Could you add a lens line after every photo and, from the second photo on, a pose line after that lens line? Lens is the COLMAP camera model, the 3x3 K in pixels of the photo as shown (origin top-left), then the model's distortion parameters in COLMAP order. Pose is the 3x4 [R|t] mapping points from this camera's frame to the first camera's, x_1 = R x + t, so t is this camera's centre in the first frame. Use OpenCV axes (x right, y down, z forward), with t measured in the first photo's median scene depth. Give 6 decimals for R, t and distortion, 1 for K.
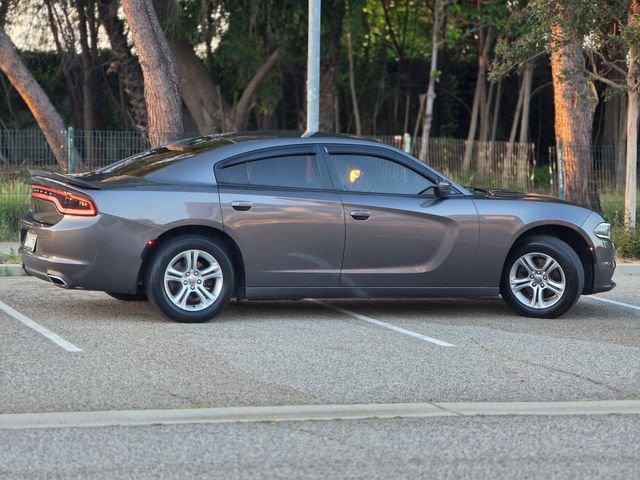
lens RADIAL K [[2301.0, 0, 320.0], [0, 2301.0, 240.0], [0, 0, 1]] dist [-0.102220, 4.519073]
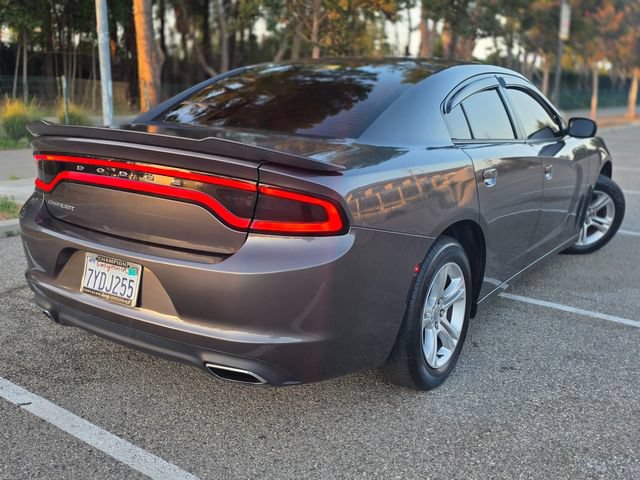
lens RADIAL K [[674.6, 0, 320.0], [0, 674.6, 240.0], [0, 0, 1]] dist [0.075393, -0.117396]
pose [[0.811105, -0.136191, 0.568824, -0.169547], [0.031042, 0.981167, 0.190653, -0.033128], [-0.584076, -0.136983, 0.800057, 0.864578]]
